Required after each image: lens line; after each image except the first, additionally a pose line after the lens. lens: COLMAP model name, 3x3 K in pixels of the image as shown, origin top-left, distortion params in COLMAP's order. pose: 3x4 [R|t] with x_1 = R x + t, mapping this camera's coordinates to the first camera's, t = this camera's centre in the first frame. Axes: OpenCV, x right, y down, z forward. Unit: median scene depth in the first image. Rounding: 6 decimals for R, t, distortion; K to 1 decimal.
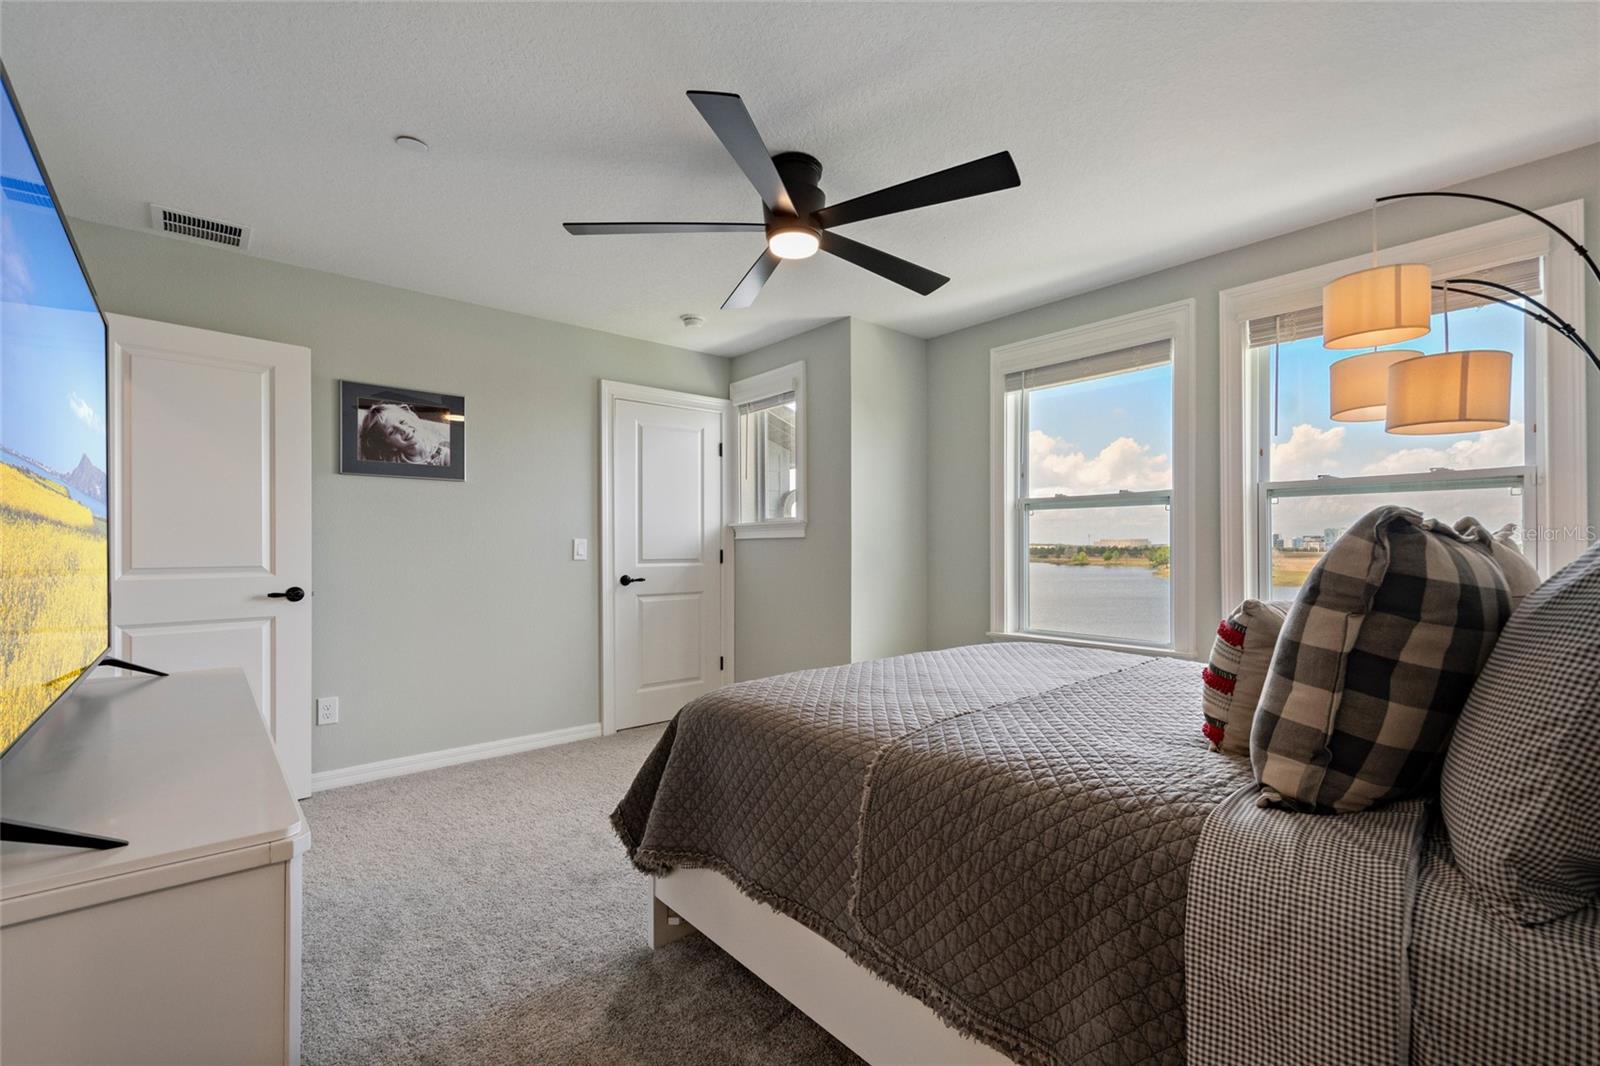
lens RADIAL K [[699.3, 0, 801.8], [0, 699.3, 535.9], [0, 0, 1]] dist [0.007794, 0.000260]
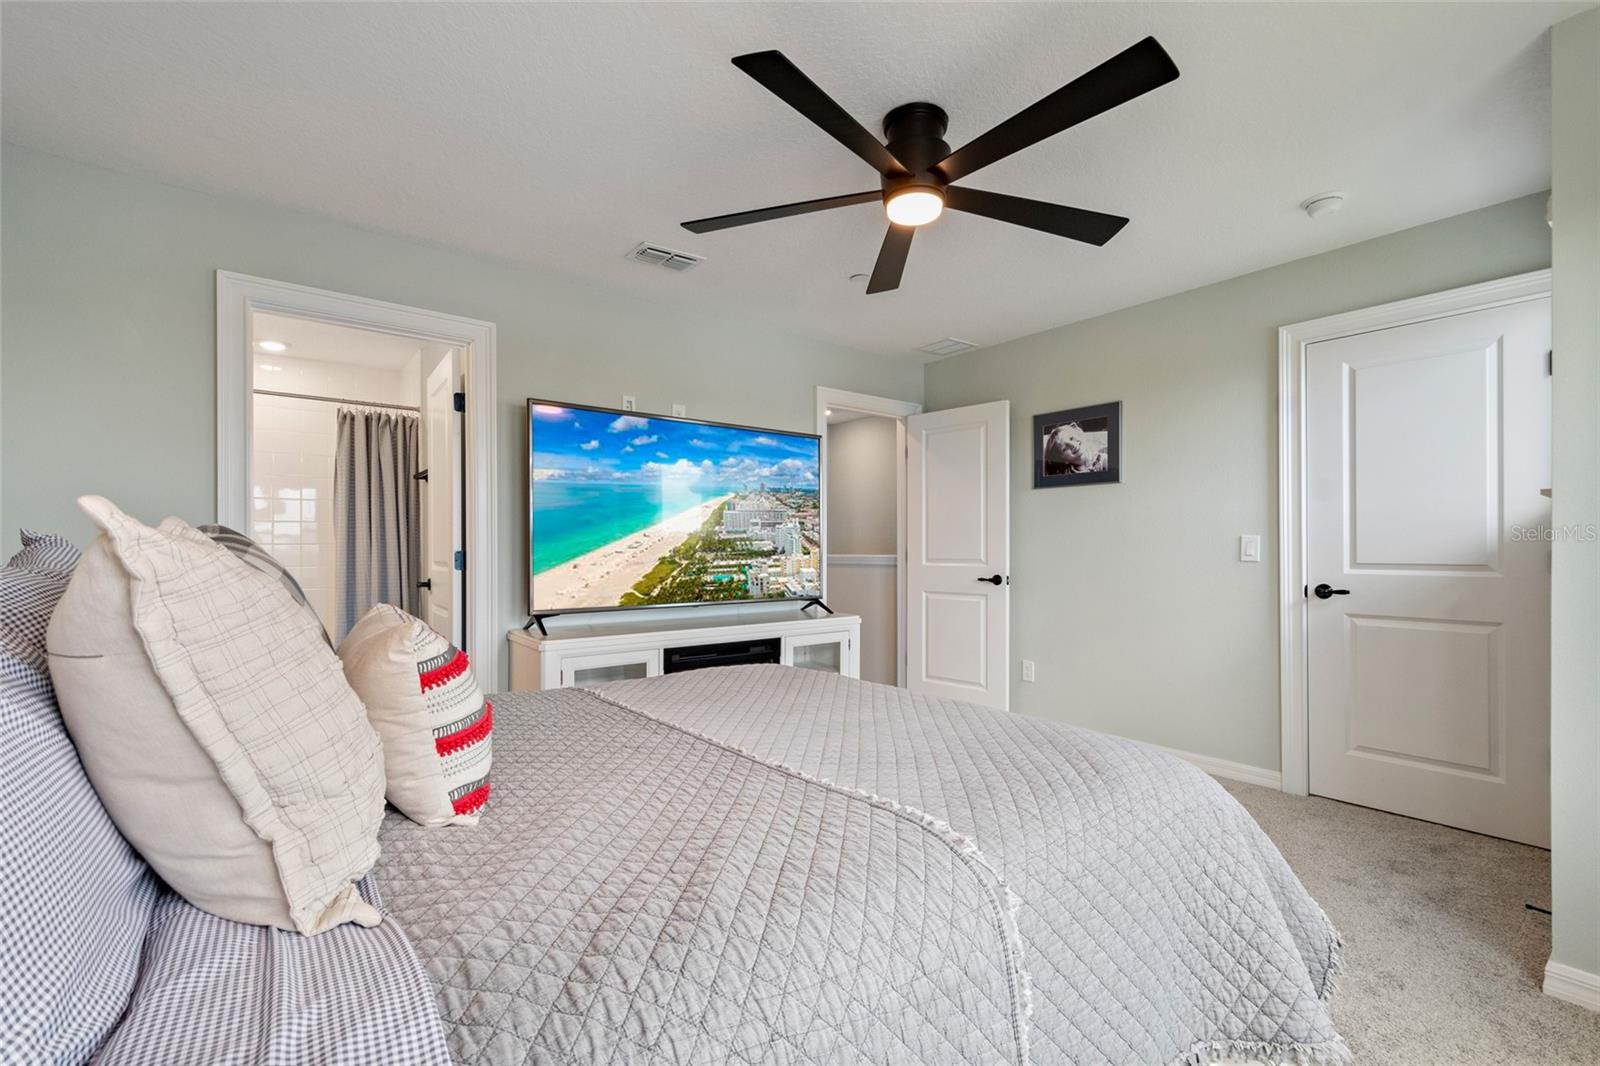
lens RADIAL K [[699.3, 0, 802.8], [0, 699.3, 547.1], [0, 0, 1]] dist [0.007794, 0.000260]
pose [[-0.065703, 0.002512, -0.997836, 0.613979], [0.019977, 0.999800, 0.001202, 0.007701], [0.997639, -0.019854, -0.065740, 0.623522]]
